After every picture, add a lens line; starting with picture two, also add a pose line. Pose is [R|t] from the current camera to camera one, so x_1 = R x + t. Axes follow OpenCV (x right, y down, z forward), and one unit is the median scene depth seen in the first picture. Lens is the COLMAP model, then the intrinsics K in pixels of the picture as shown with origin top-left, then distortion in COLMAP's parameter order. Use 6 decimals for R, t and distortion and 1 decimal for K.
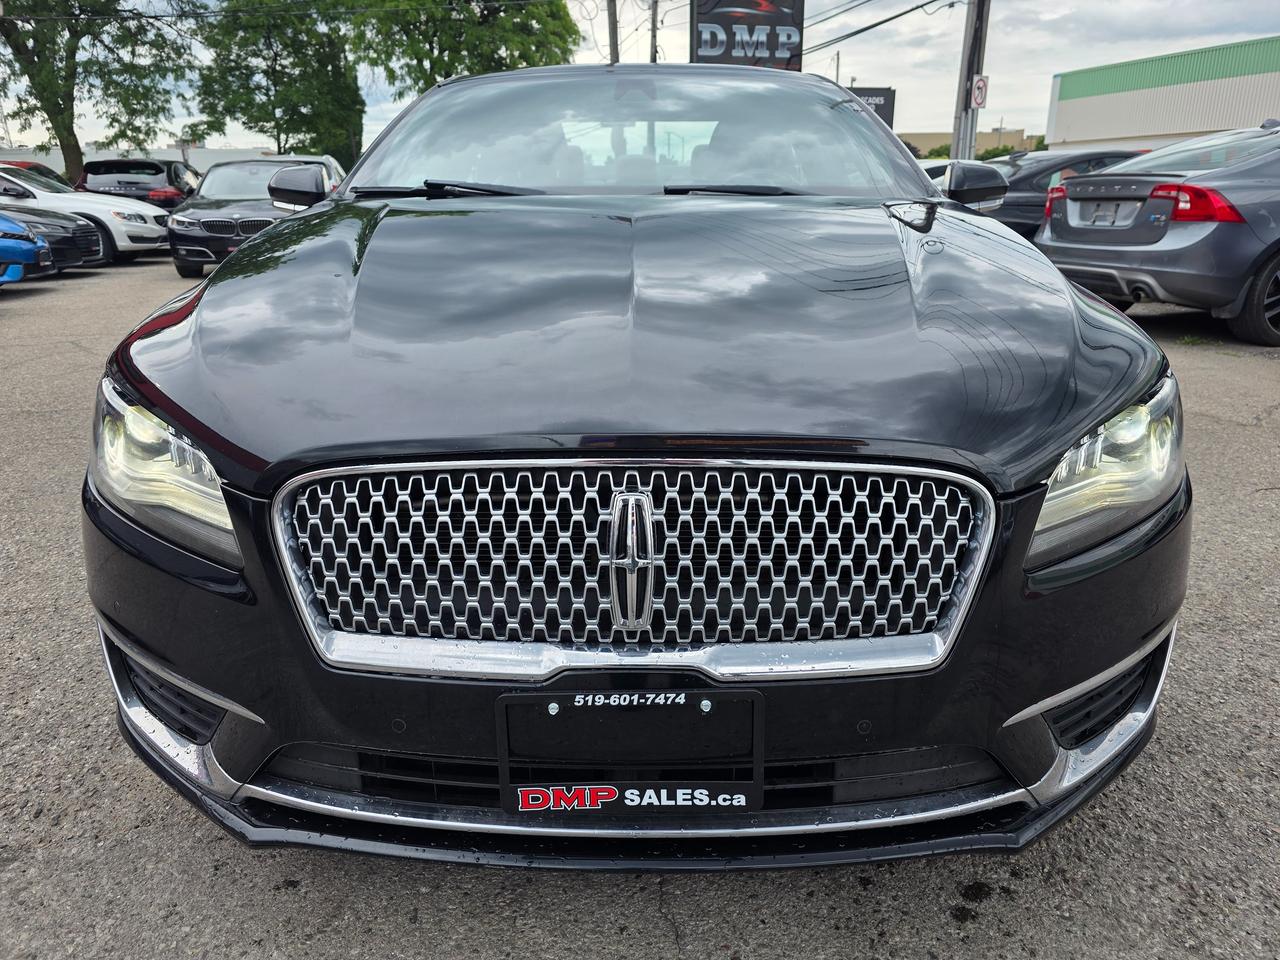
lens RADIAL K [[871.4, 0, 620.0], [0, 871.4, 462.1], [0, 0, 1]] dist [0.054567, -0.054145]
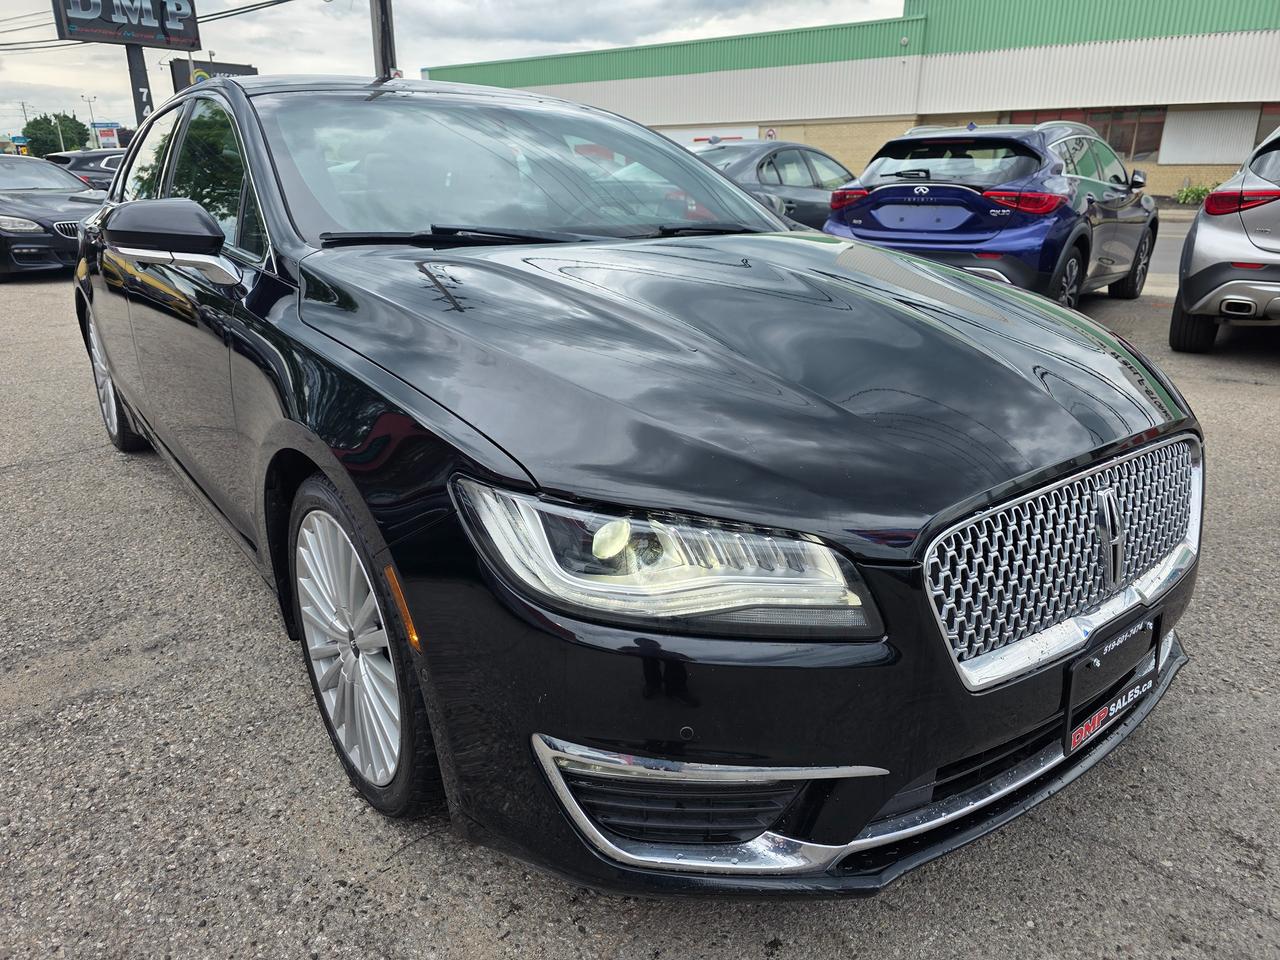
lens RADIAL K [[871.4, 0, 620.0], [0, 871.4, 462.1], [0, 0, 1]] dist [0.054567, -0.054145]
pose [[0.782030, -0.192113, 0.592892, -1.072280], [0.180021, 0.980386, 0.080222, -0.195048], [-0.596675, 0.043997, 0.801276, 0.278054]]
